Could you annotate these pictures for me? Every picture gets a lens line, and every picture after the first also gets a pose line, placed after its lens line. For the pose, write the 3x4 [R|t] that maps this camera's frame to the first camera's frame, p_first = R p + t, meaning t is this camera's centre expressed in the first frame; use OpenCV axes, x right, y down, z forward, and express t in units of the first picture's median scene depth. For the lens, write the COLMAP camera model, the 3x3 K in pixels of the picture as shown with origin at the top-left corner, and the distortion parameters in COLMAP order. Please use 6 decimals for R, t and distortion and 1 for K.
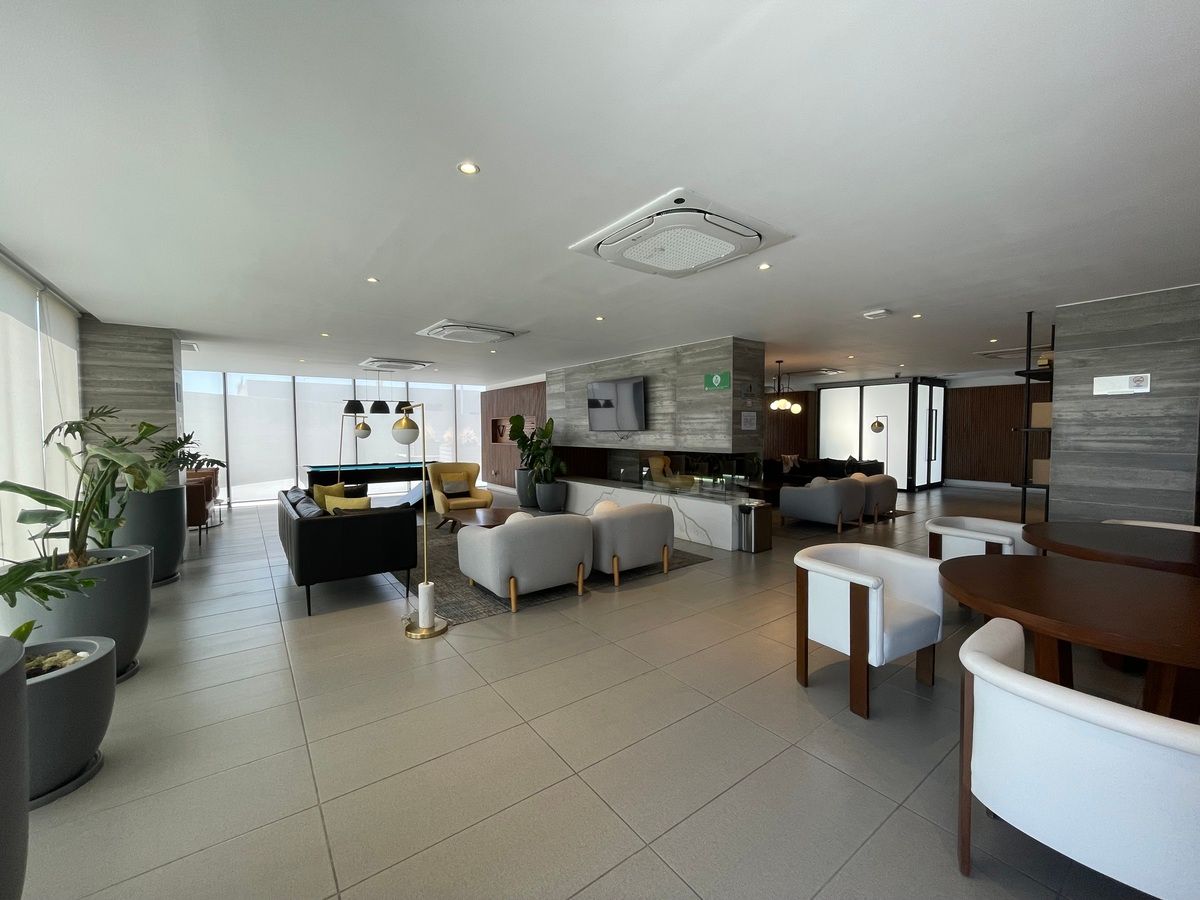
lens RADIAL K [[487.0, 0, 596.1], [0, 487.0, 450.4], [0, 0, 1]] dist [-0.000313, -0.000045]
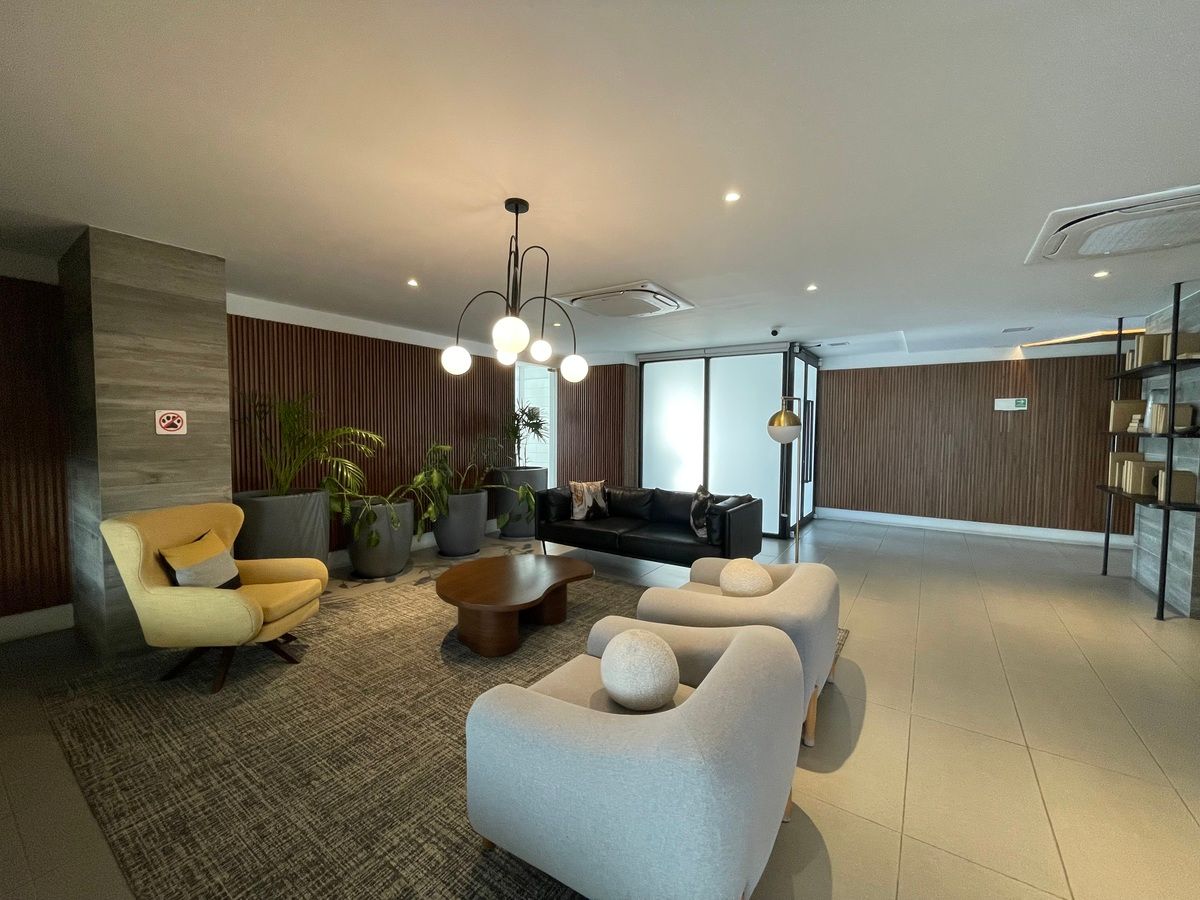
lens RADIAL K [[487.0, 0, 599.5], [0, 487.0, 452.2], [0, 0, 1]] dist [-0.000313, -0.000045]
pose [[0.943789, -0.003857, 0.330526, 0.183033], [0.001648, 0.999974, 0.006963, -0.017874], [-0.330544, -0.006027, 0.943771, 0.392706]]
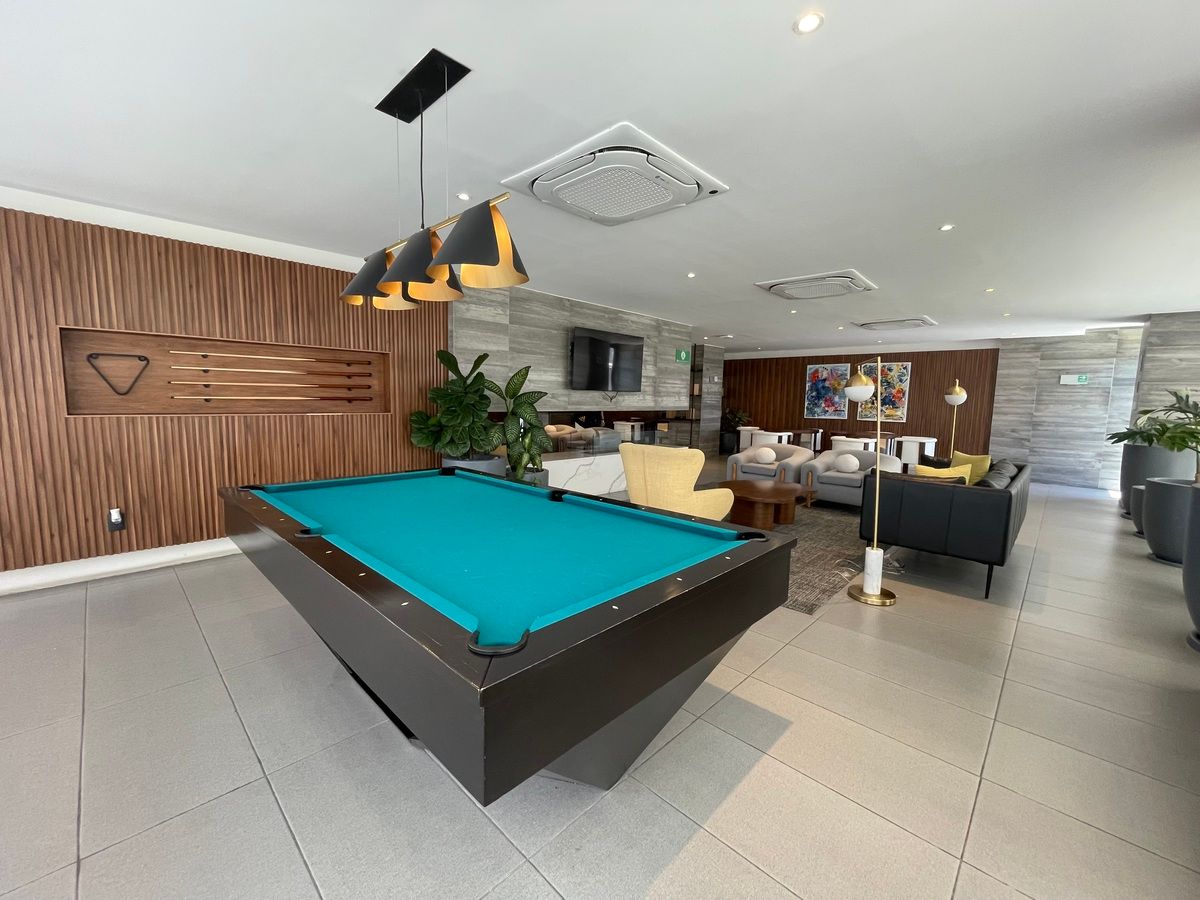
lens RADIAL K [[487.0, 0, 601.3], [0, 487.0, 451.1], [0, 0, 1]] dist [-0.000313, -0.000045]
pose [[-0.172193, -0.107517, 0.979178, -1.022912], [0.019331, 0.993465, 0.112485, -0.037703], [-0.984874, 0.038298, -0.168989, 1.422432]]
